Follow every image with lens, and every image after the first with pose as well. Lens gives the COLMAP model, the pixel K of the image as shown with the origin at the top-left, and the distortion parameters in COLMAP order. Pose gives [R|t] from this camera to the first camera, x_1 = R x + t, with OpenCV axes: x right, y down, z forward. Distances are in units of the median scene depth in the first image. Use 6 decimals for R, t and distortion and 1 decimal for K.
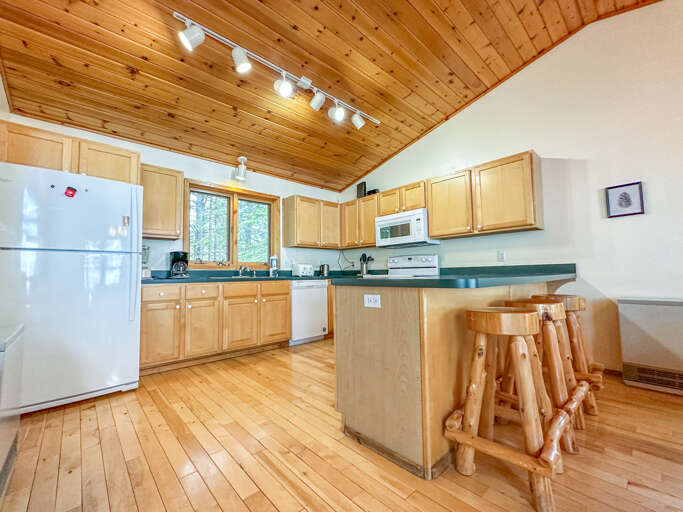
lens RADIAL K [[287.5, 0, 328.0], [0, 287.5, 260.1], [0, 0, 1]] dist [-0.000890, -0.000026]
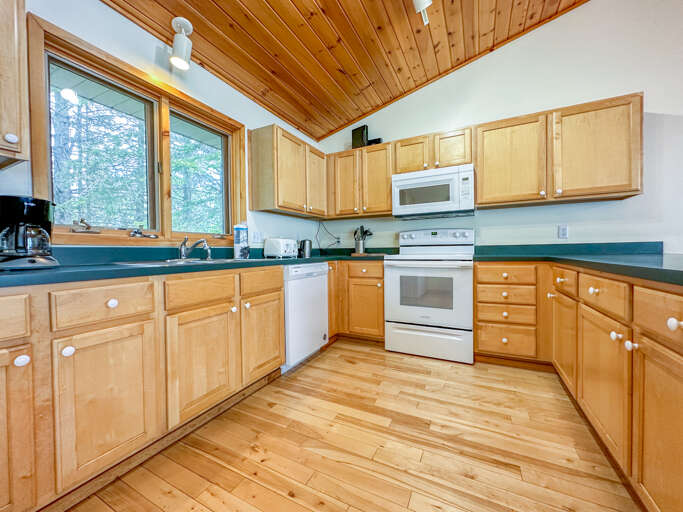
lens RADIAL K [[272.8, 0, 339.5], [0, 272.8, 256.0], [0, 0, 1]] dist [-0.001926, -0.000071]
pose [[0.928014, -0.007203, 0.372475, -0.236063], [-0.016767, 0.997992, 0.061073, 0.016423], [-0.372167, -0.062922, 0.926031, 0.458639]]
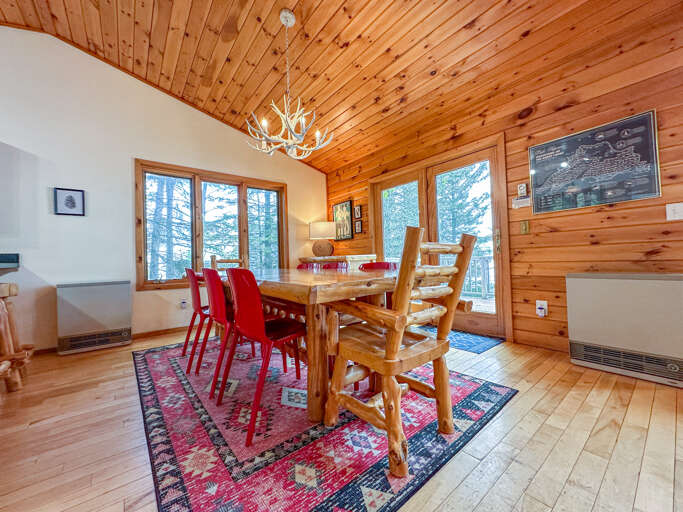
lens RADIAL K [[272.8, 0, 340.4], [0, 272.8, 256.2], [0, 0, 1]] dist [-0.001926, -0.000071]
pose [[0.046388, 0.027789, 0.998537, -0.030985], [-0.024829, 0.999336, -0.026658, 0.013524], [-0.998615, -0.023556, 0.047047, -0.127619]]
